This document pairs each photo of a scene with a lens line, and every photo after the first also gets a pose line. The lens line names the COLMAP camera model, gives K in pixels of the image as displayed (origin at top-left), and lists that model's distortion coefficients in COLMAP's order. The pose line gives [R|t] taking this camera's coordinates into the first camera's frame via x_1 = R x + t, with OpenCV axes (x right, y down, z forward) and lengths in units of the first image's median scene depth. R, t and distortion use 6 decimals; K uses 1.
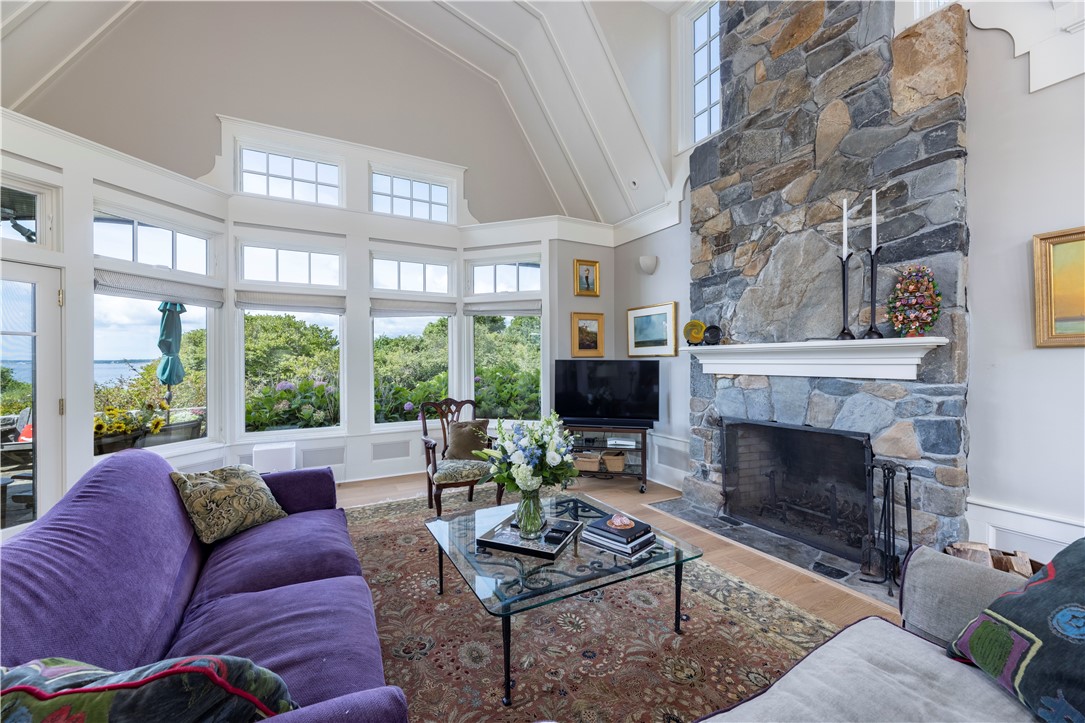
lens RADIAL K [[437.2, 0, 537.8], [0, 437.2, 361.6], [0, 0, 1]] dist [-0.000122, 0.000507]
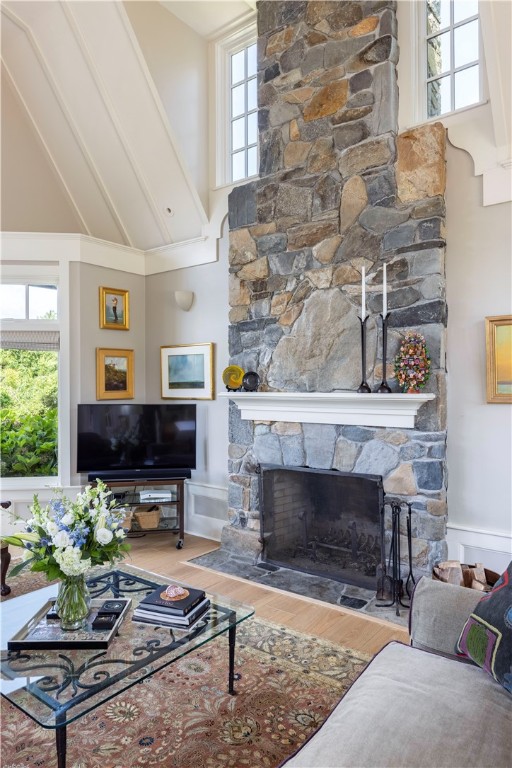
lens RADIAL K [[505.4, 0, 257.1], [0, 505.4, 382.6], [0, 0, 1]] dist [0.001634, -0.000251]
pose [[0.910385, 0.002499, 0.413755, -0.083183], [-0.000246, 0.999985, -0.005498, -0.068711], [-0.413762, 0.004903, 0.910372, -0.067252]]
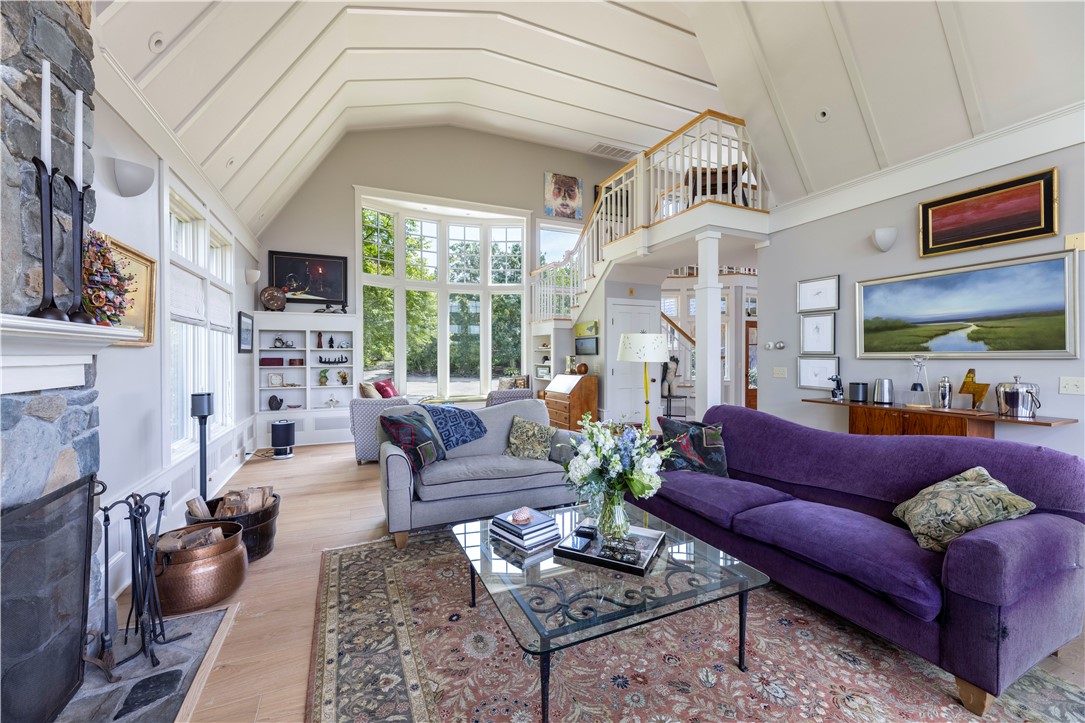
lens RADIAL K [[437.2, 0, 540.3], [0, 437.2, 357.0], [0, 0, 1]] dist [-0.000122, 0.000507]
pose [[-0.998133, 0.005837, 0.060805, 0.062560], [0.005968, 0.999980, 0.001963, -0.001657], [-0.060792, 0.002322, -0.998148, 1.552711]]
